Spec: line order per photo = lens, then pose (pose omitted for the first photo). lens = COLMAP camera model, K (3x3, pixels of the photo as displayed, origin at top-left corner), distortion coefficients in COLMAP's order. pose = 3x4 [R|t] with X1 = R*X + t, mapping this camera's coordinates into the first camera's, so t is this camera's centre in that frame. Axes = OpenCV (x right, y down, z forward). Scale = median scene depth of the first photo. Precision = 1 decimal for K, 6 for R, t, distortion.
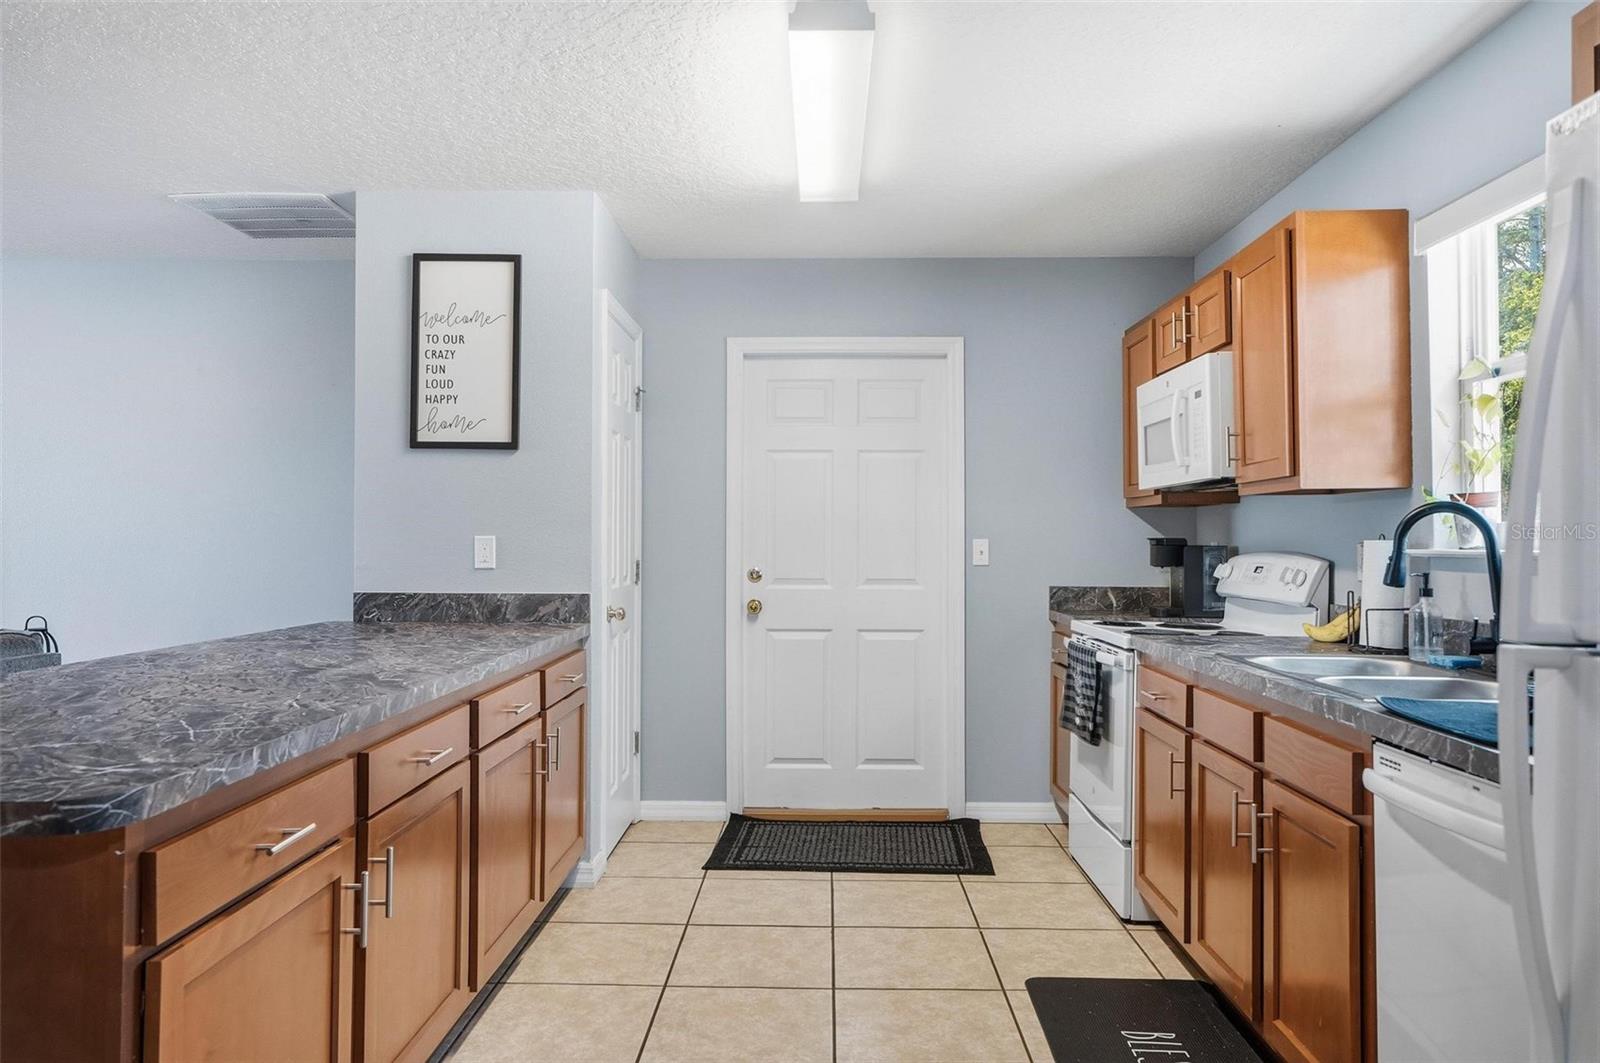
lens RADIAL K [[1079.1, 0, 804.9], [0, 1079.1, 527.4], [0, 0, 1]] dist [0.000044, -0.001329]
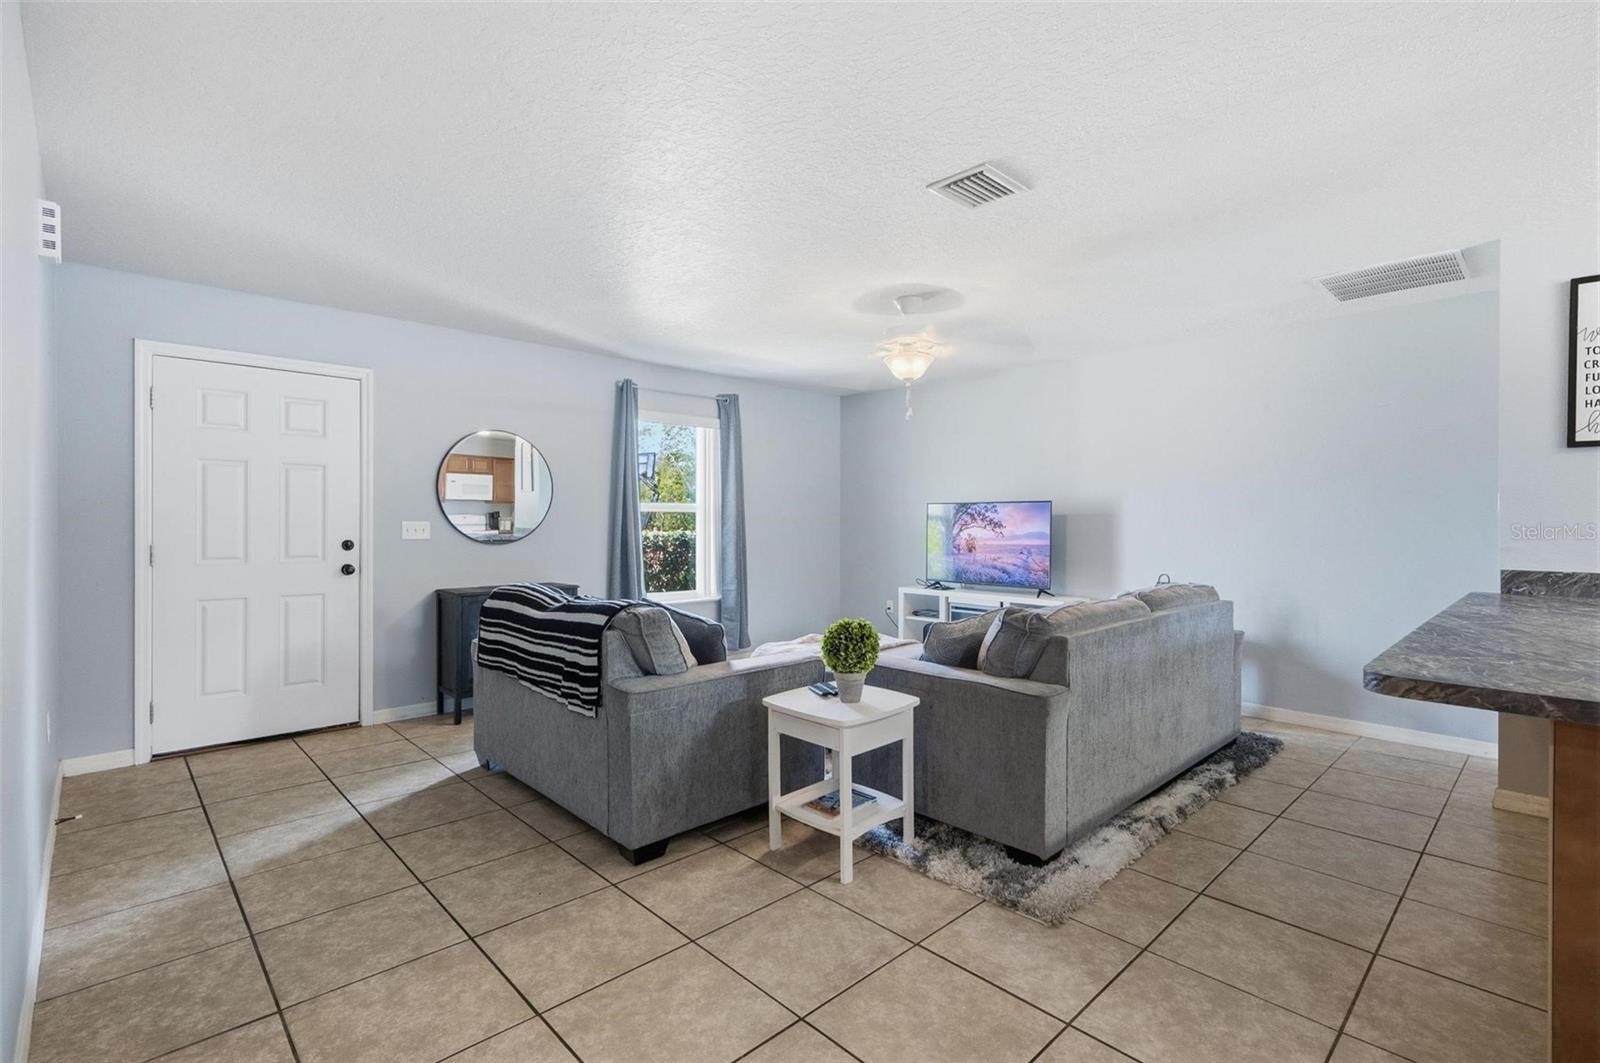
lens RADIAL K [[734.0, 0, 799.9], [0, 734.0, 529.6], [0, 0, 1]] dist [0.000544, -0.000698]
pose [[0.710411, 0.005022, -0.703769, -0.395409], [0.005012, 0.999913, 0.012195, 0.001130], [0.703769, -0.012191, 0.710324, -0.144708]]
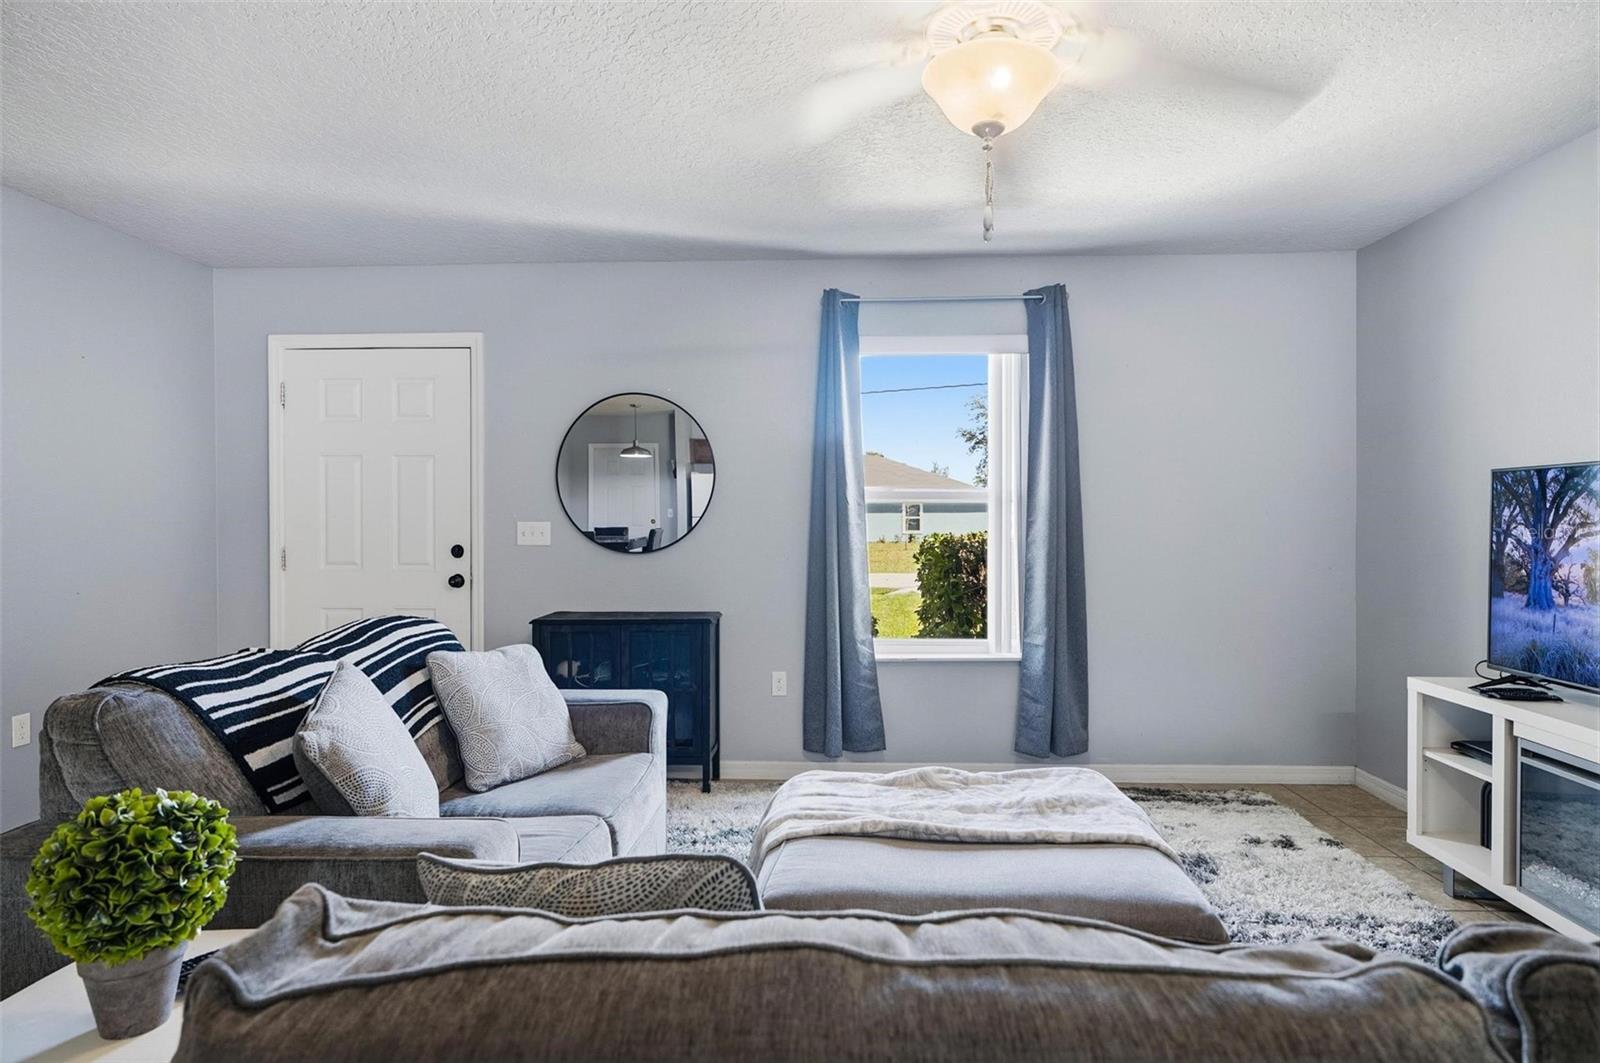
lens RADIAL K [[911.8, 0, 806.6], [0, 911.8, 523.8], [0, 0, 1]] dist [0.005368, 0.000589]
pose [[-0.015723, 0.001592, -0.999875, -0.543433], [0.010620, 0.999943, 0.001425, 0.003780], [0.999820, -0.010596, -0.015739, 0.631681]]
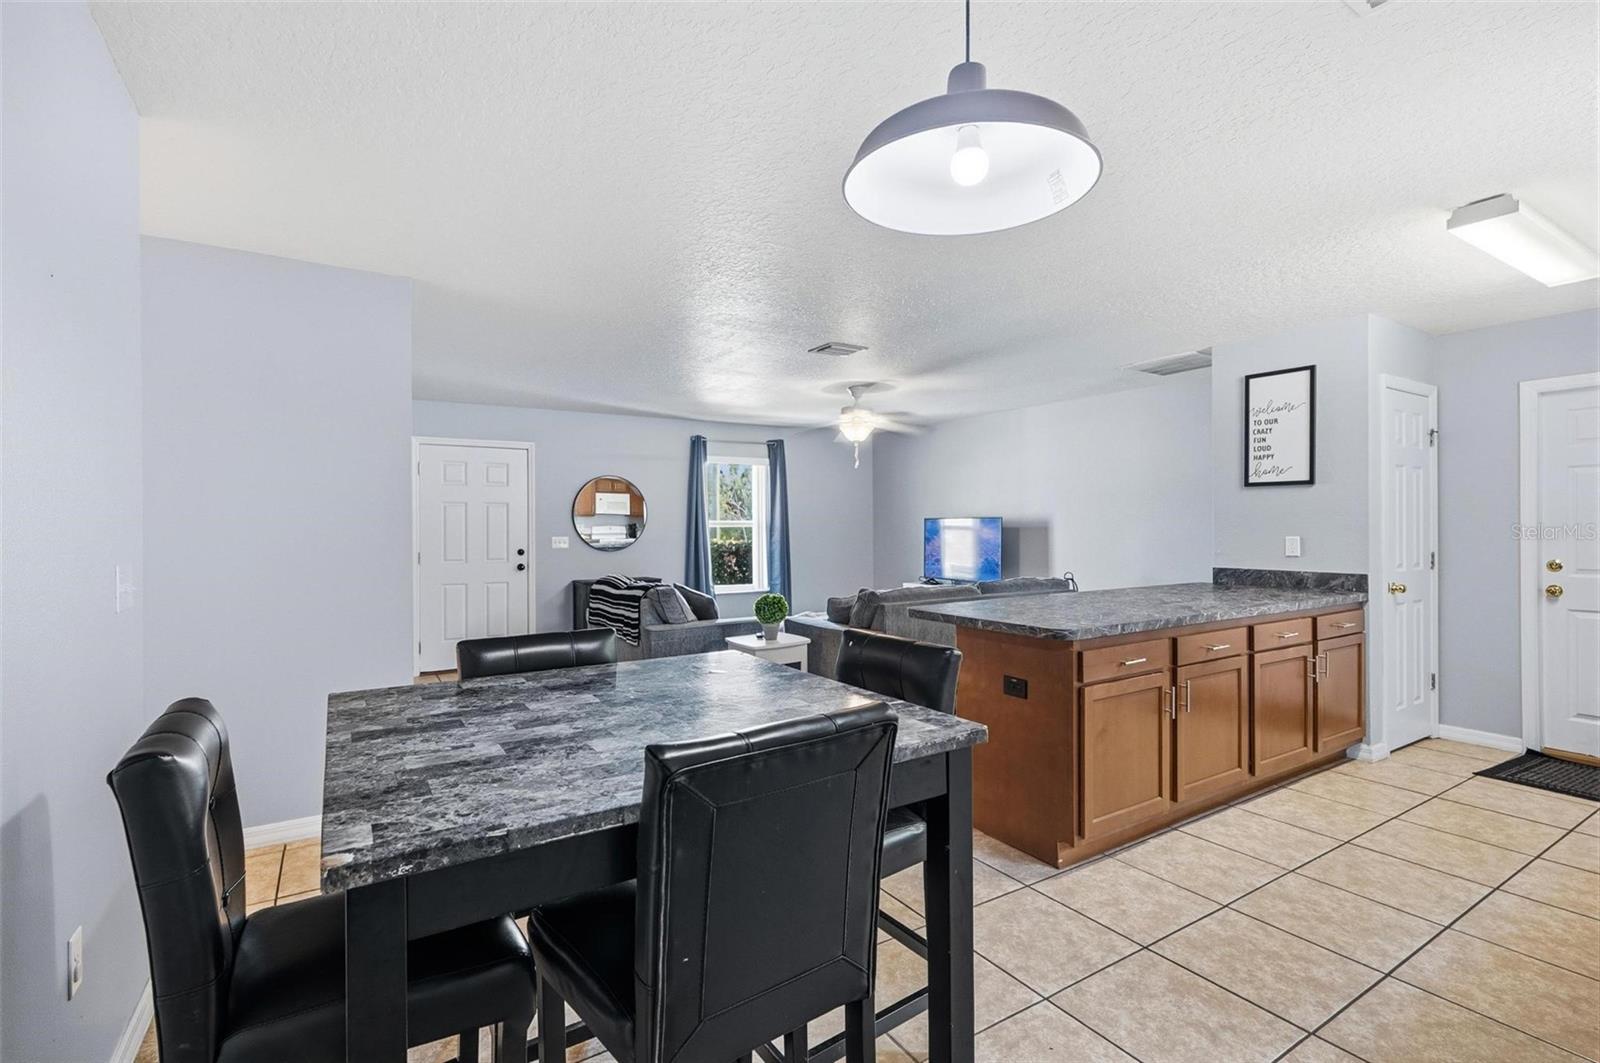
lens RADIAL K [[734.0, 0, 799.5], [0, 734.0, 527.1], [0, 0, 1]] dist [0.000544, -0.000698]
pose [[0.555185, -0.005410, -0.831710, 0.227338], [0.015542, 0.999872, 0.003870, -0.023364], [0.831582, -0.015075, 0.555197, -0.270654]]
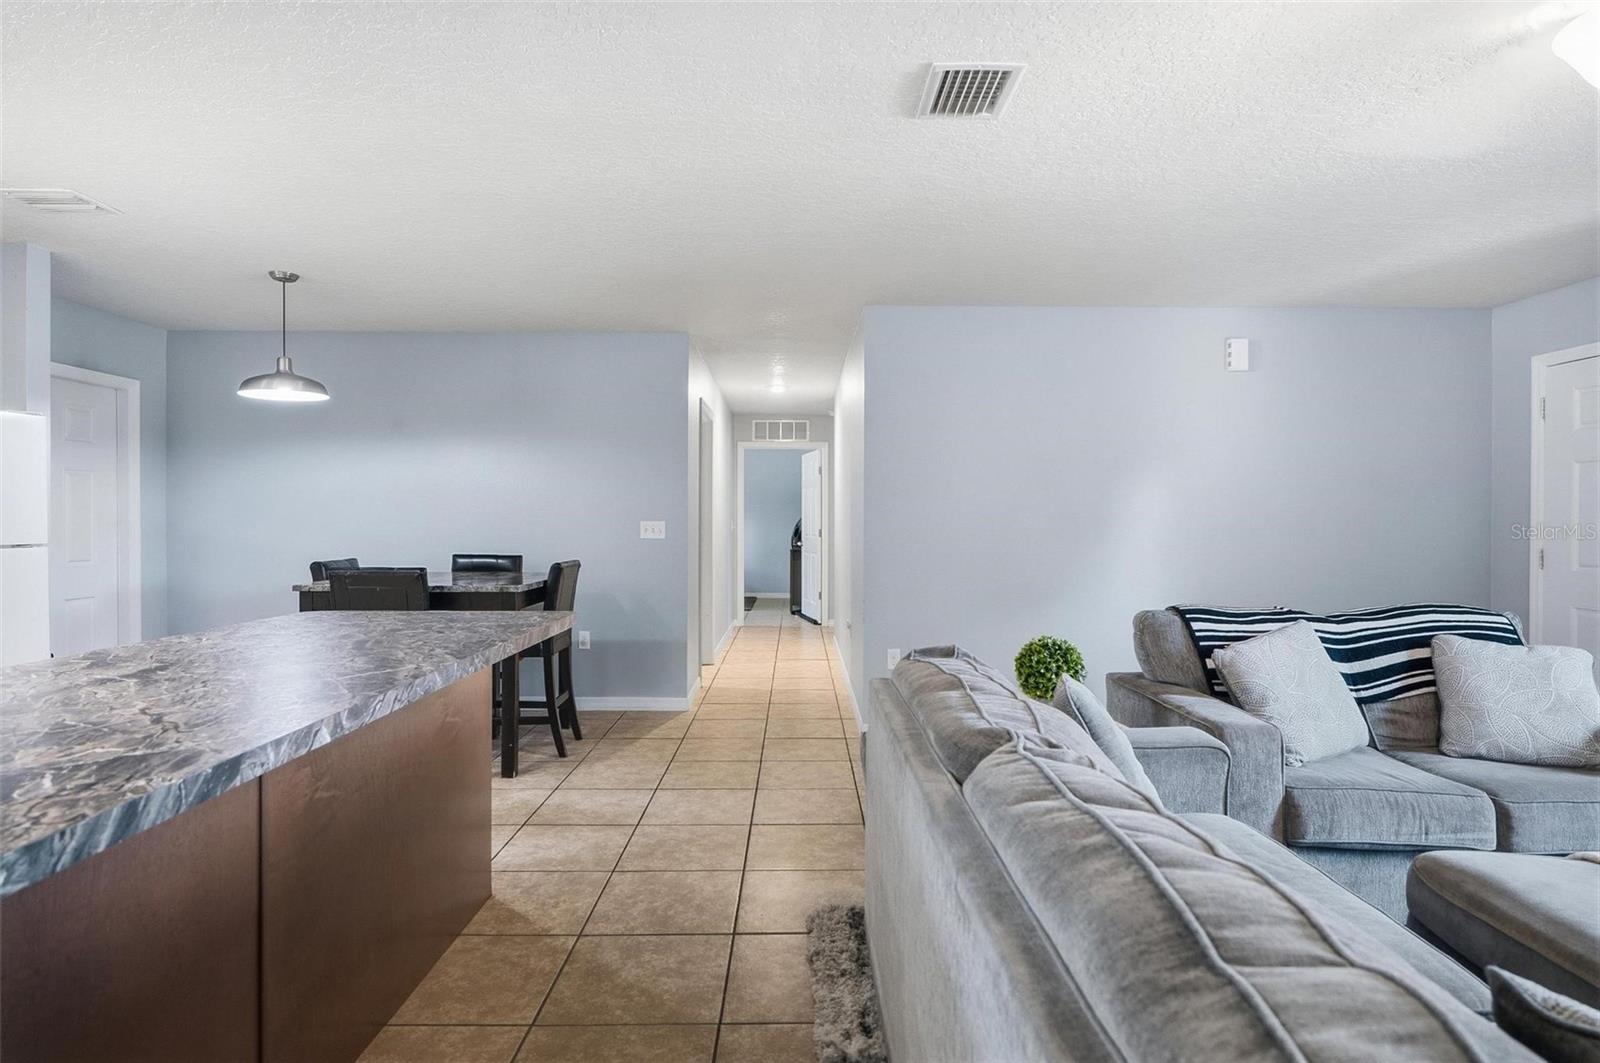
lens RADIAL K [[911.8, 0, 800.4], [0, 911.8, 528.8], [0, 0, 1]] dist [0.005368, 0.000589]
pose [[-0.999771, -0.007319, -0.020126, -0.644261], [-0.007263, 0.999970, -0.002852, 0.011060], [0.020146, -0.002706, -0.999793, 1.198841]]
